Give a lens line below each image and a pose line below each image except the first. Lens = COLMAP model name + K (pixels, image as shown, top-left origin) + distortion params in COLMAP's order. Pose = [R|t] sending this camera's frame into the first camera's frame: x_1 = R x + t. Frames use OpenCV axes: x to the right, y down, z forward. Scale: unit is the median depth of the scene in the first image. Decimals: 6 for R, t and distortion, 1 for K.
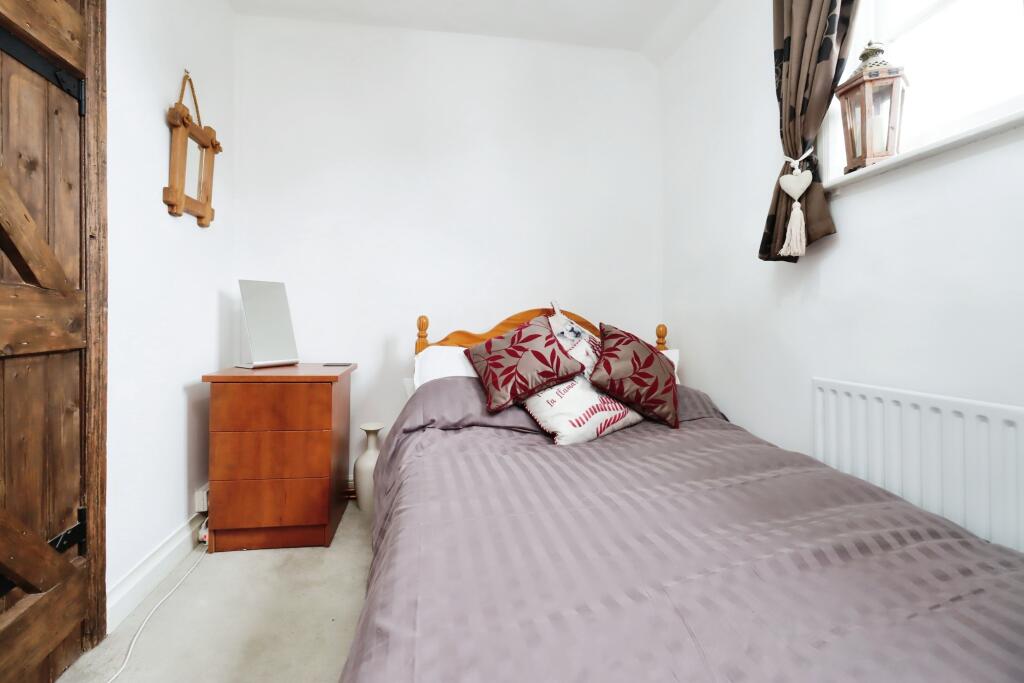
lens RADIAL K [[473.9, 0, 503.9], [0, 473.9, 322.5], [0, 0, 1]] dist [0.001775, -0.001454]
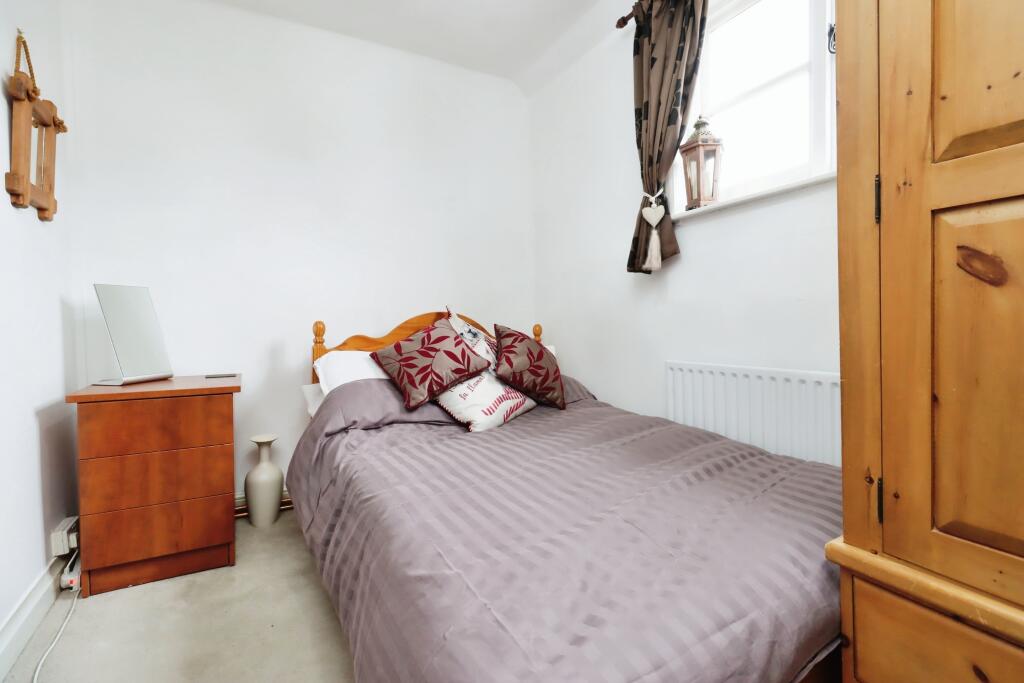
lens RADIAL K [[473.9, 0, 510.2], [0, 473.9, 337.8], [0, 0, 1]] dist [0.001775, -0.001454]
pose [[0.938324, -0.033028, 0.344177, -0.178299], [0.024261, 0.999263, 0.029750, 0.000749], [-0.344906, -0.019565, 0.938433, -0.086351]]
